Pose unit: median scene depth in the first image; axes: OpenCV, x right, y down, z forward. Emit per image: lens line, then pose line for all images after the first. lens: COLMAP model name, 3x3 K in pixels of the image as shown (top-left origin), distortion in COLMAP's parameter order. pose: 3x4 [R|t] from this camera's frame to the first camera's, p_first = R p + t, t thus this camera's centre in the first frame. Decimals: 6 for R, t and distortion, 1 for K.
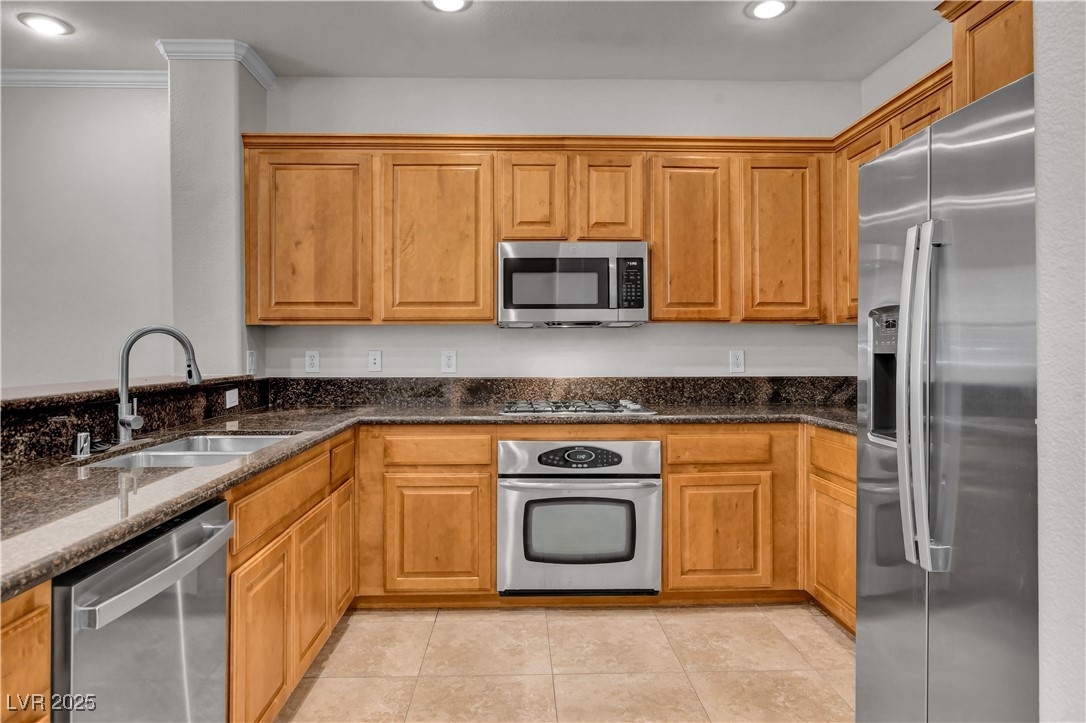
lens RADIAL K [[667.2, 0, 539.9], [0, 667.2, 345.9], [0, 0, 1]] dist [-0.017454, 0.002228]
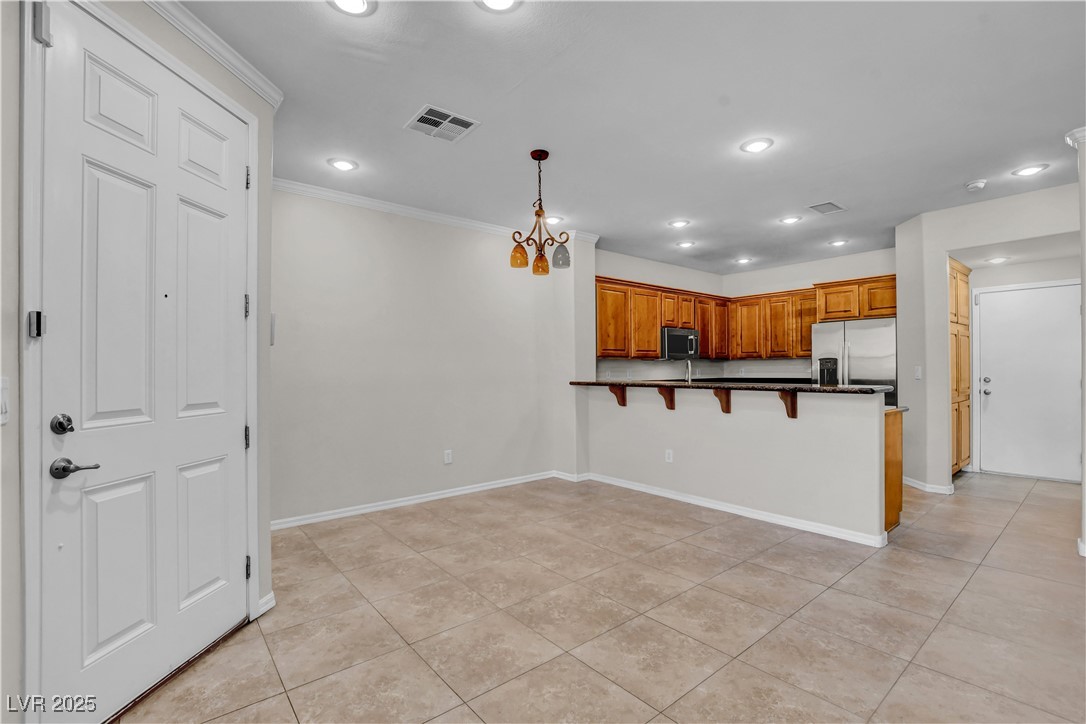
lens RADIAL K [[487.6, 0, 546.4], [0, 487.6, 368.1], [0, 0, 1]] dist [-0.029352, 0.001056]
pose [[0.792305, -0.003548, 0.610115, -1.599356], [0.004293, 0.999991, 0.000241, 0.000205], [-0.610110, 0.002428, 0.792313, -0.226100]]
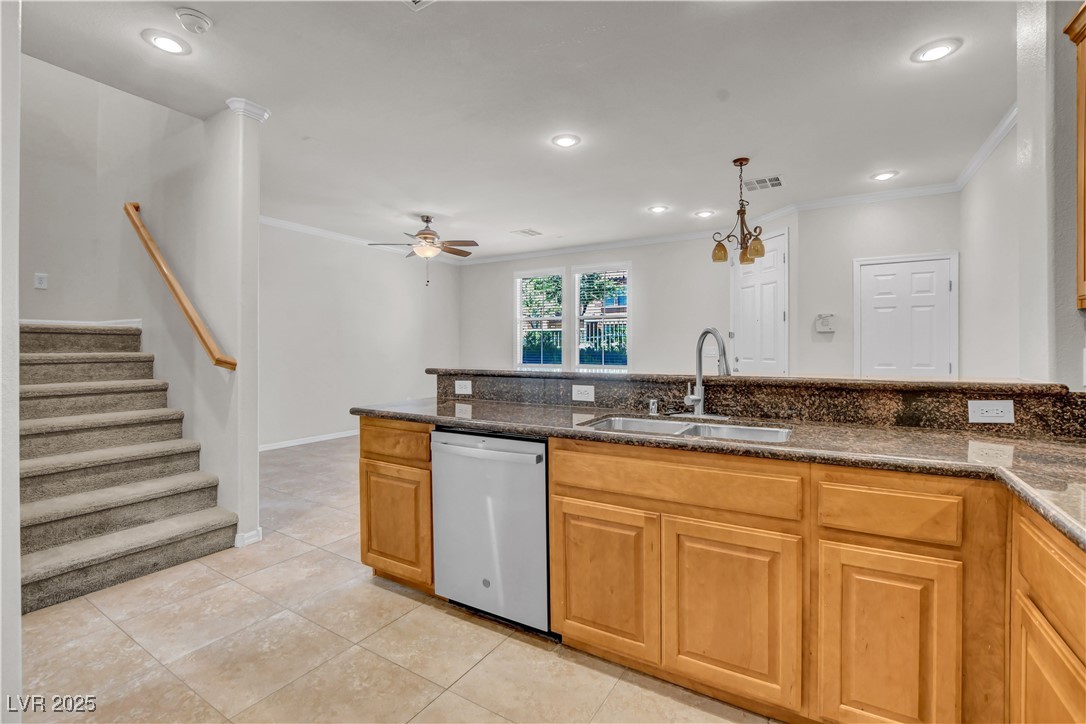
lens RADIAL K [[489.7, 0, 542.5], [0, 489.7, 344.3], [0, 0, 1]] dist [-0.013491, -0.000069]
pose [[-0.547377, -0.001988, -0.836884, 0.255227], [0.006007, 0.999962, -0.006305, 0.002520], [0.836865, -0.008478, -0.547344, 0.824501]]
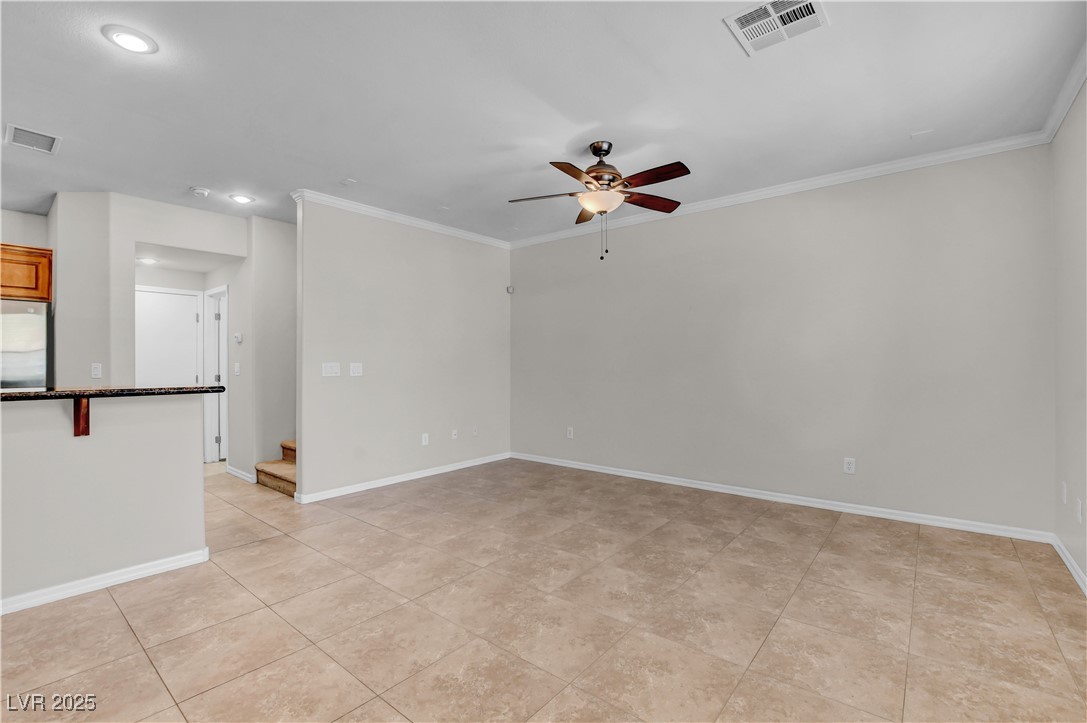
lens RADIAL K [[482.8, 0, 544.3], [0, 482.8, 356.3], [0, 0, 1]] dist [-0.036603, 0.005772]
pose [[-0.754394, 0.012935, 0.656295, -1.522283], [0.002407, 0.999854, -0.016940, 0.004748], [-0.656418, -0.011200, -0.754315, 0.395088]]
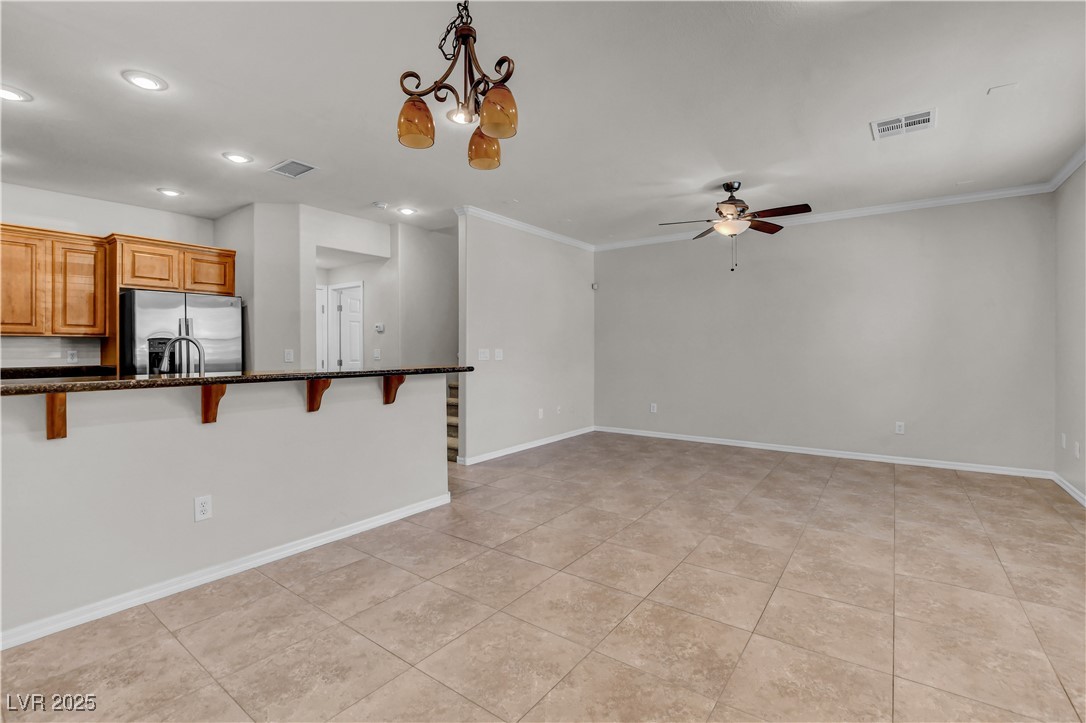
lens RADIAL K [[486.5, 0, 544.1], [0, 486.5, 343.3], [0, 0, 1]] dist [-0.035825, 0.004897]
pose [[-0.787810, 0.011964, 0.615802, -1.365113], [0.002360, 0.999863, -0.016407, 0.006635], [-0.615914, -0.011472, -0.787730, 0.926842]]
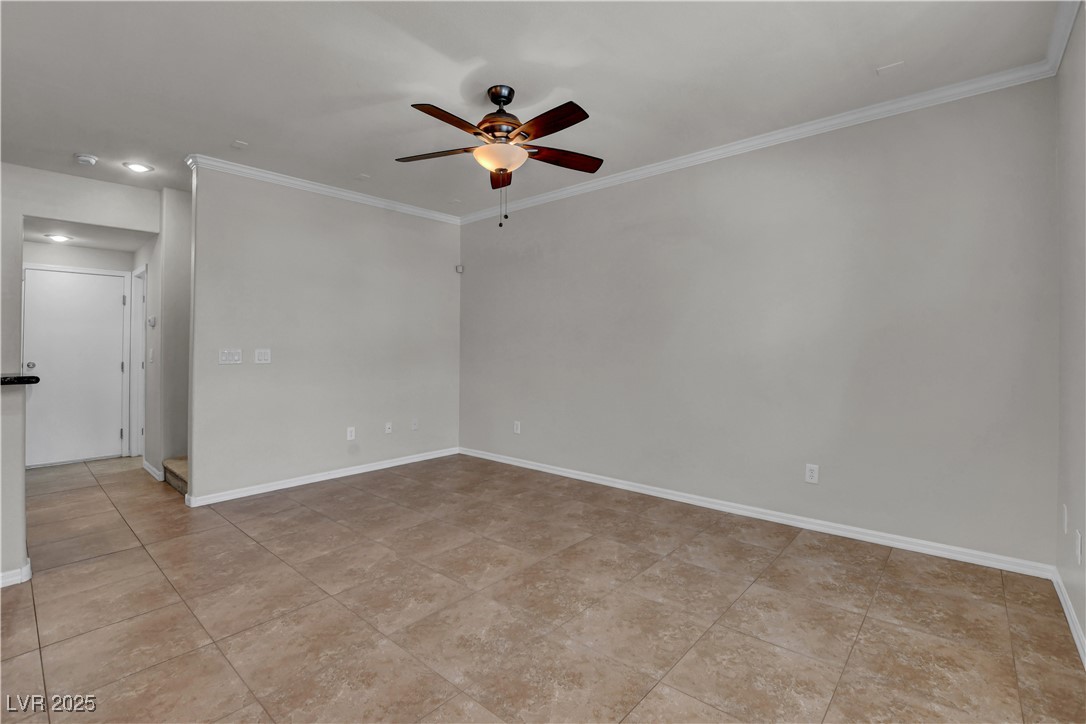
lens RADIAL K [[490.2, 0, 547.5], [0, 490.2, 350.4], [0, 0, 1]] dist [-0.023661, 0.001652]
pose [[-0.733948, 0.000275, 0.679205, -1.598883], [-0.000491, 0.999999, -0.000935, 0.002301], [-0.679205, -0.001019, -0.733948, 0.129102]]
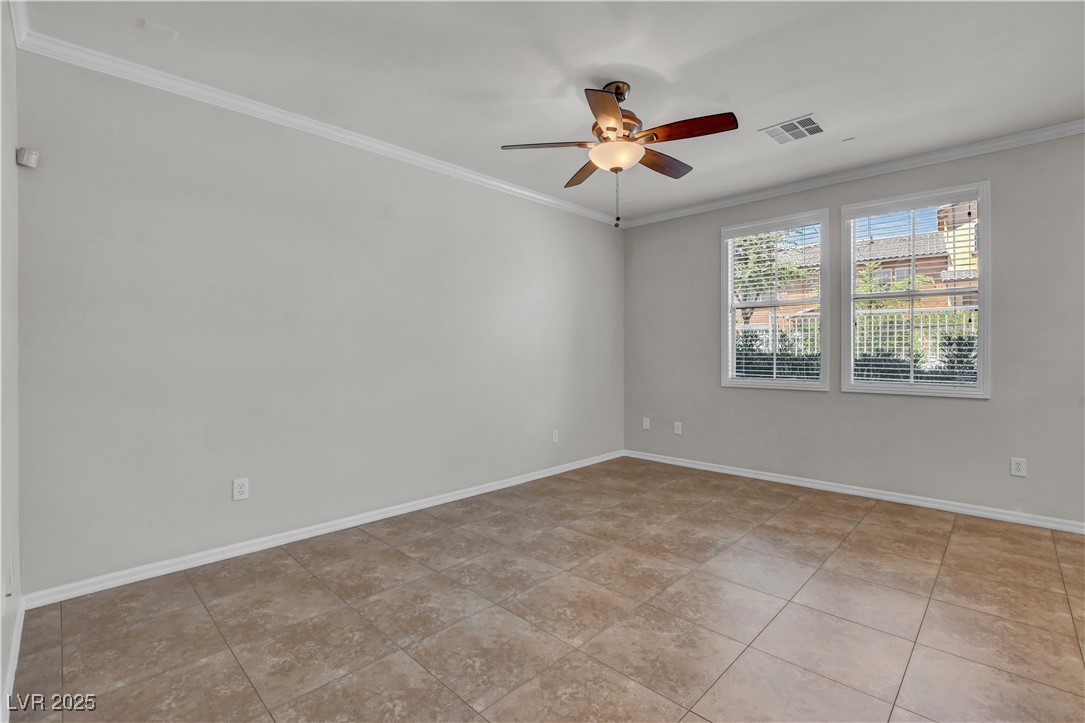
lens RADIAL K [[485.7, 0, 542.3], [0, 485.7, 360.5], [0, 0, 1]] dist [-0.036527, 0.005356]
pose [[-0.726221, 0.017538, -0.687237, -0.285202], [0.010570, 0.999841, 0.014346, 0.002247], [0.687380, 0.003155, -0.726291, 0.069650]]
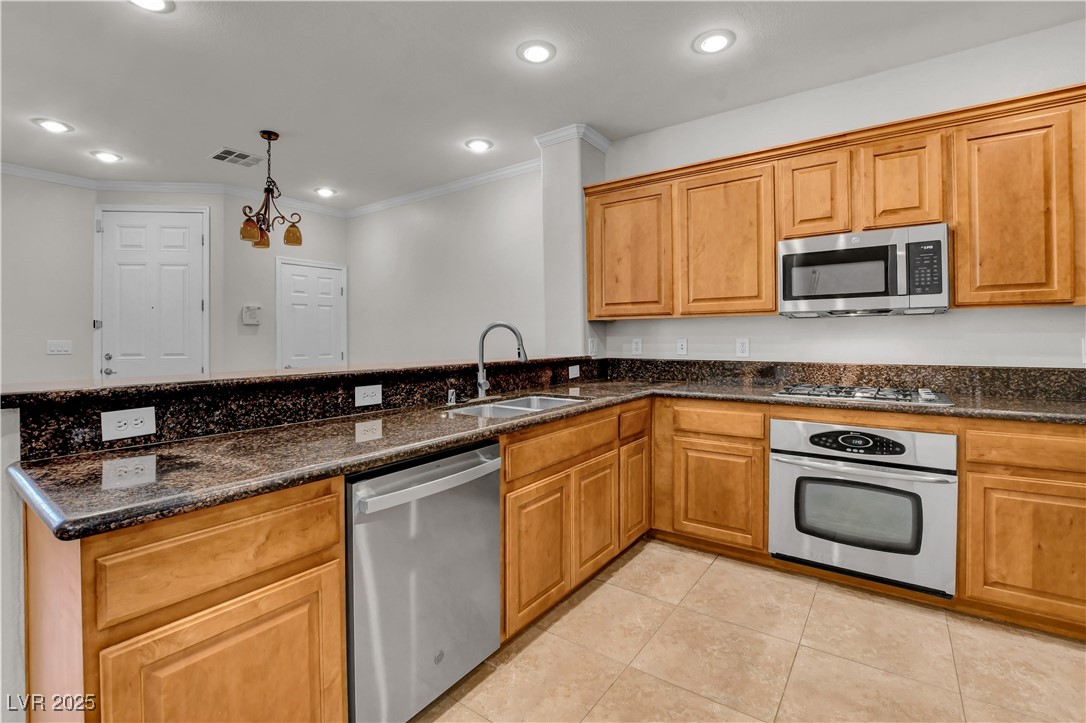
lens RADIAL K [[489.7, 0, 539.0], [0, 489.7, 336.9], [0, 0, 1]] dist [-0.039606, 0.007102]
pose [[0.786210, -0.003686, -0.617948, 0.124888], [0.005987, 0.999981, 0.001652, 0.001011], [0.617930, -0.004998, 0.786217, 0.112293]]
